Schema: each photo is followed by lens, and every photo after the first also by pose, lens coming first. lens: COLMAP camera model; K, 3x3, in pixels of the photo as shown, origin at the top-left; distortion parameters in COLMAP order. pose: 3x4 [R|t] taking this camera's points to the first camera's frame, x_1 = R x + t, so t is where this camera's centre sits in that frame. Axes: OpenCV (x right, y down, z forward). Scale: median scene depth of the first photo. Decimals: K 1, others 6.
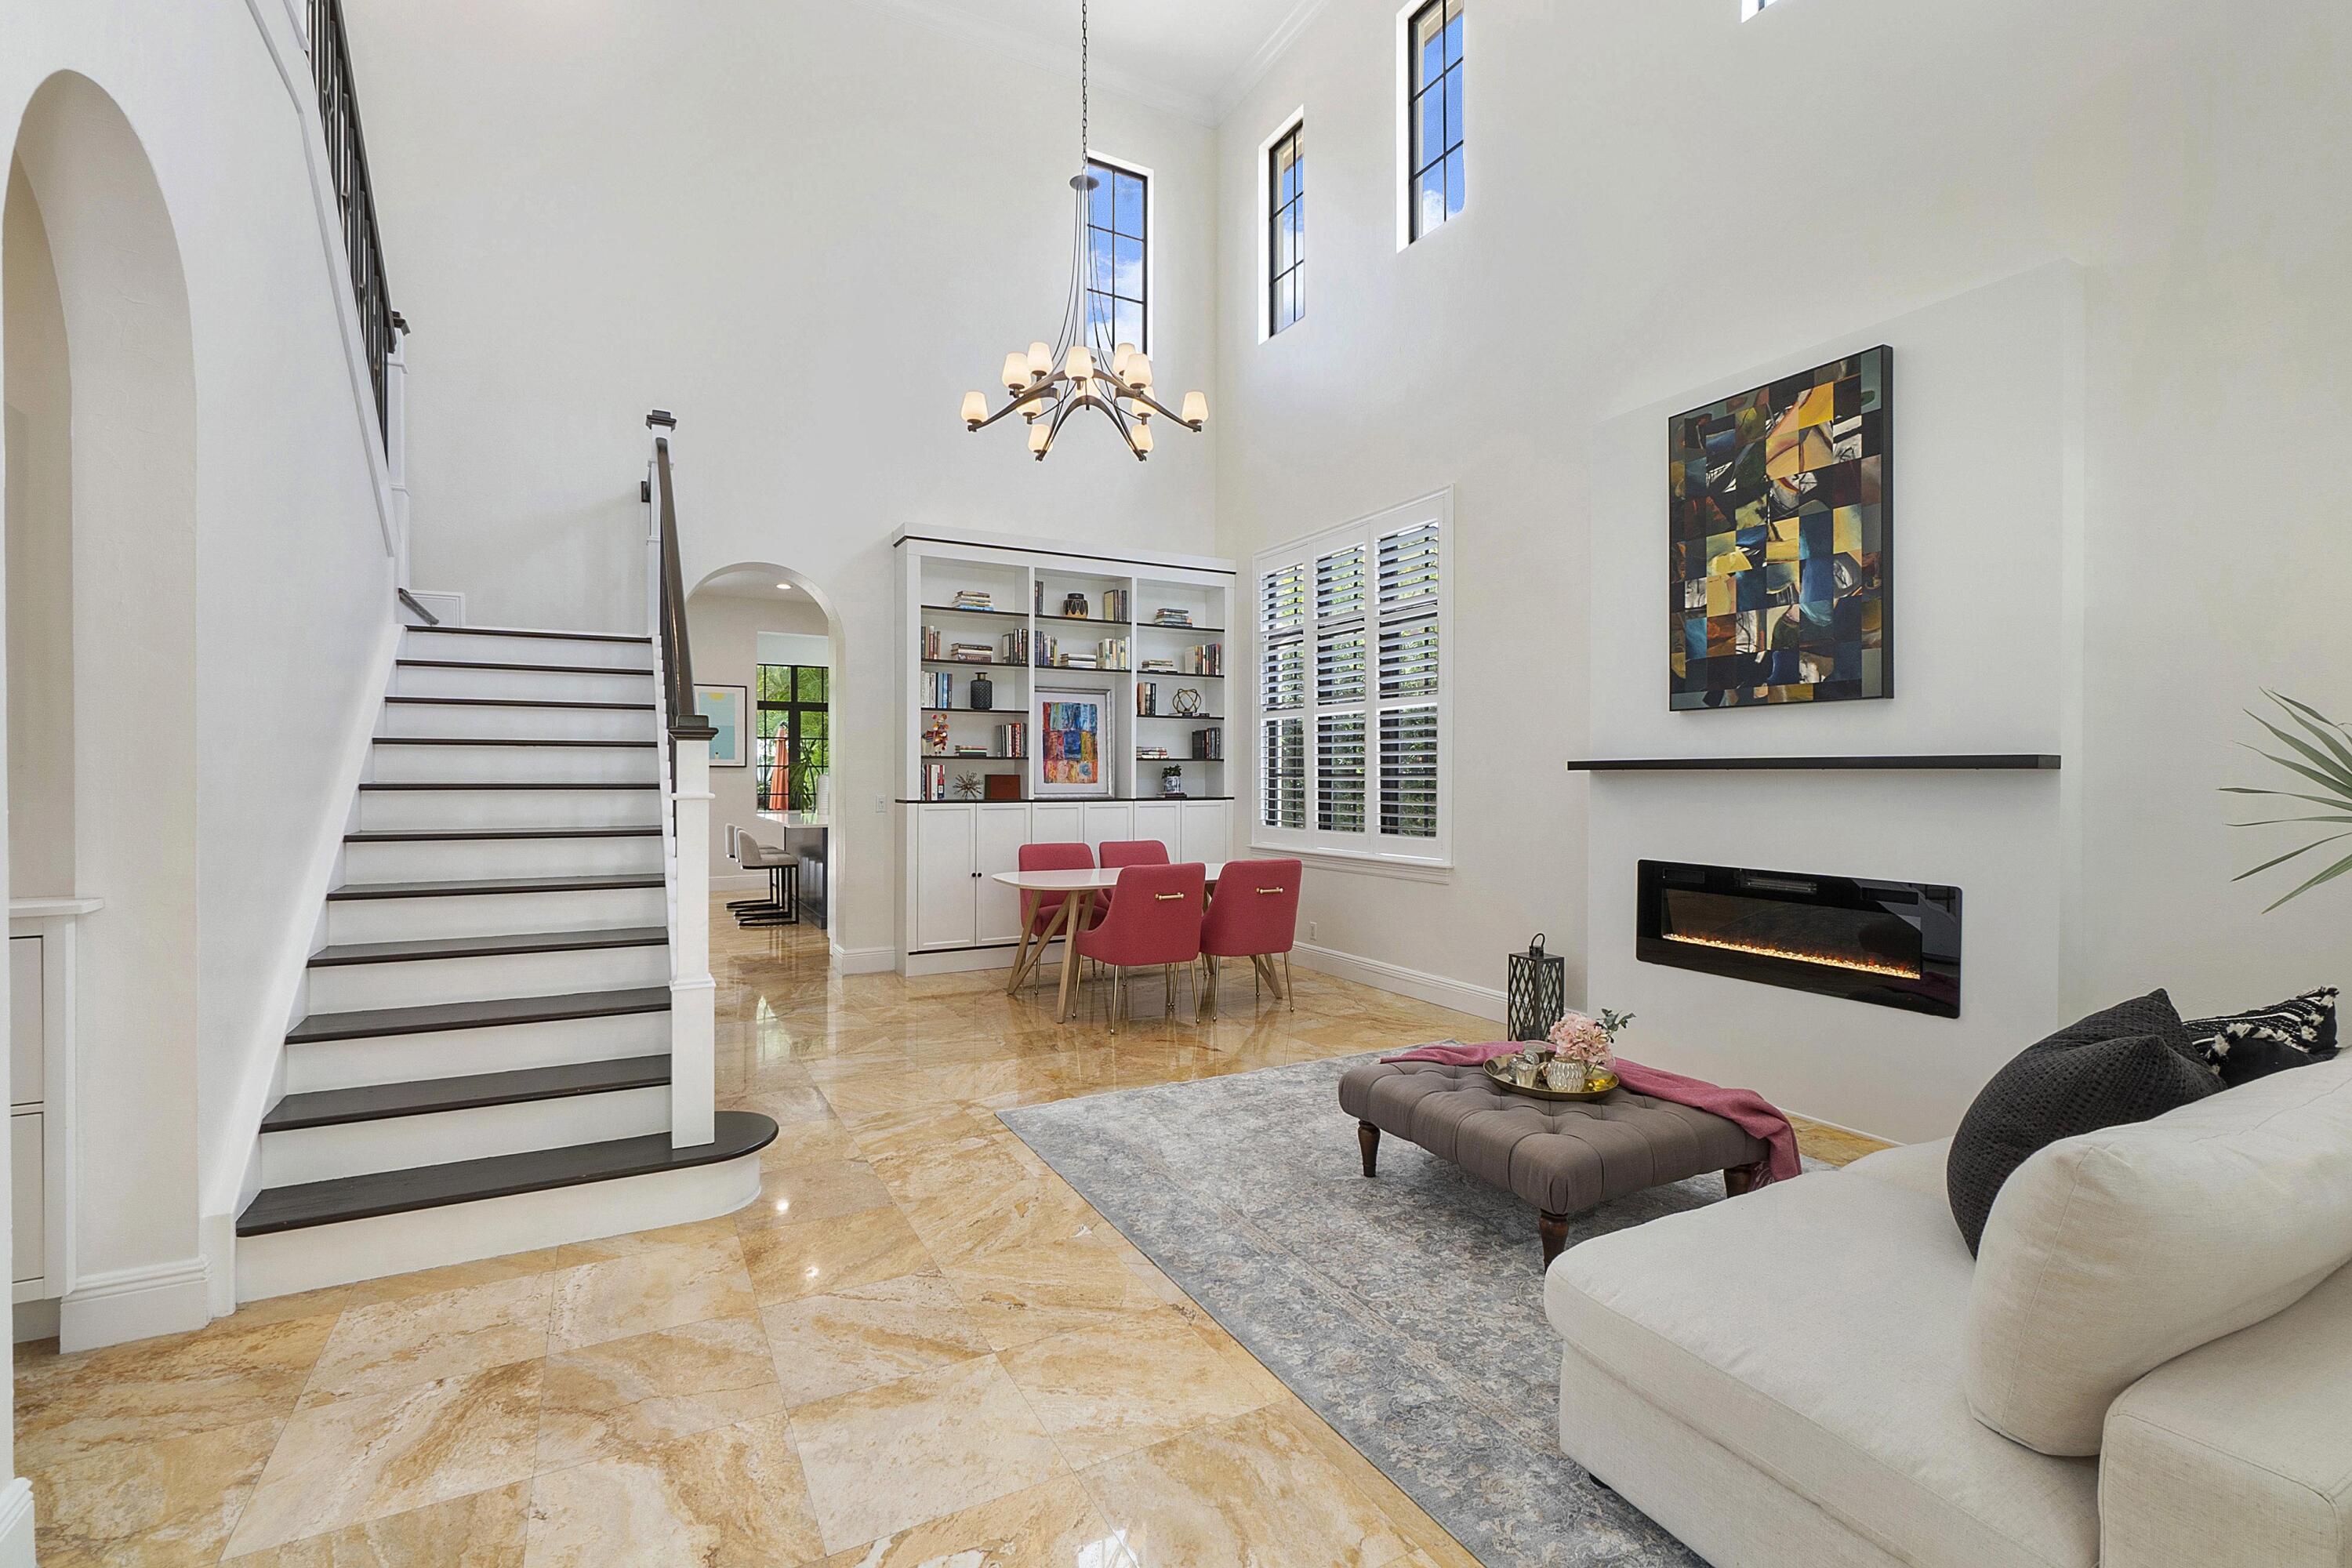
lens RADIAL K [[1022.6, 0, 1163.8], [0, 1022.6, 785.5], [0, 0, 1]] dist [-0.007702, 0.002799]
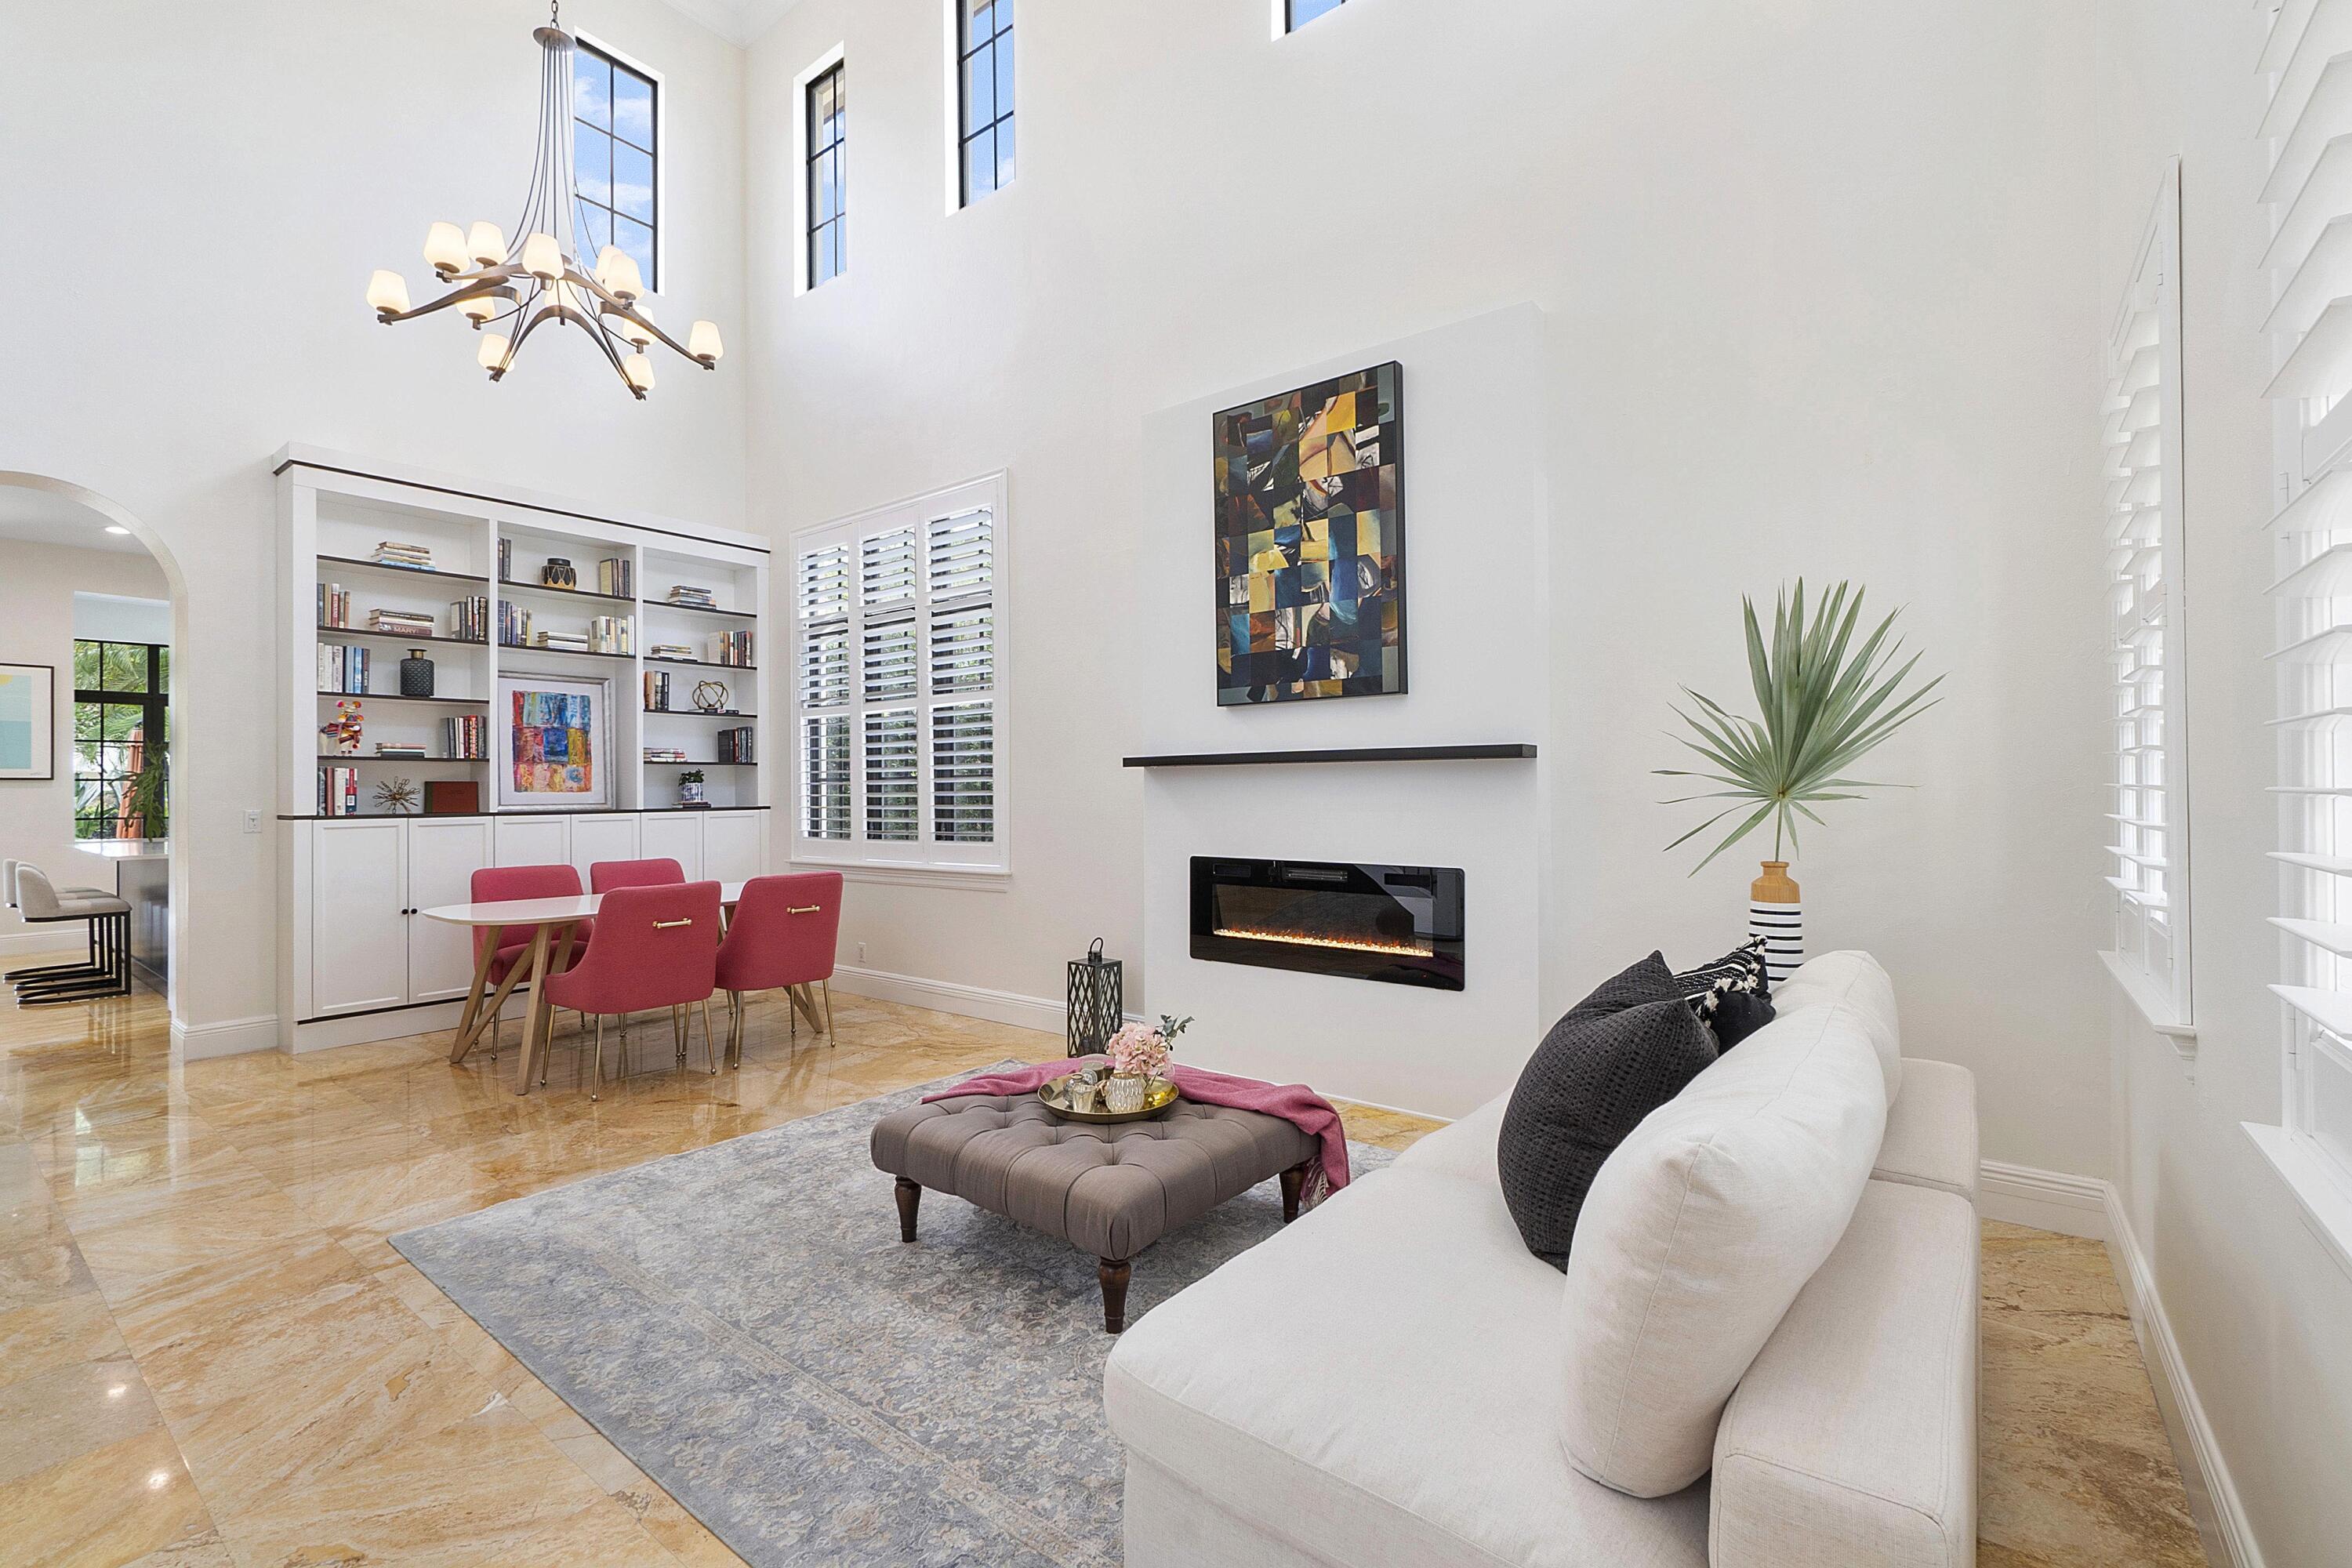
lens RADIAL K [[1022.6, 0, 1168.6], [0, 1022.6, 784.6], [0, 0, 1]] dist [-0.007702, 0.002799]
pose [[0.912919, -0.007100, 0.408079, 0.044644], [0.013424, 0.999830, -0.012634, 0.016560], [-0.407919, 0.017012, 0.912859, 0.111425]]
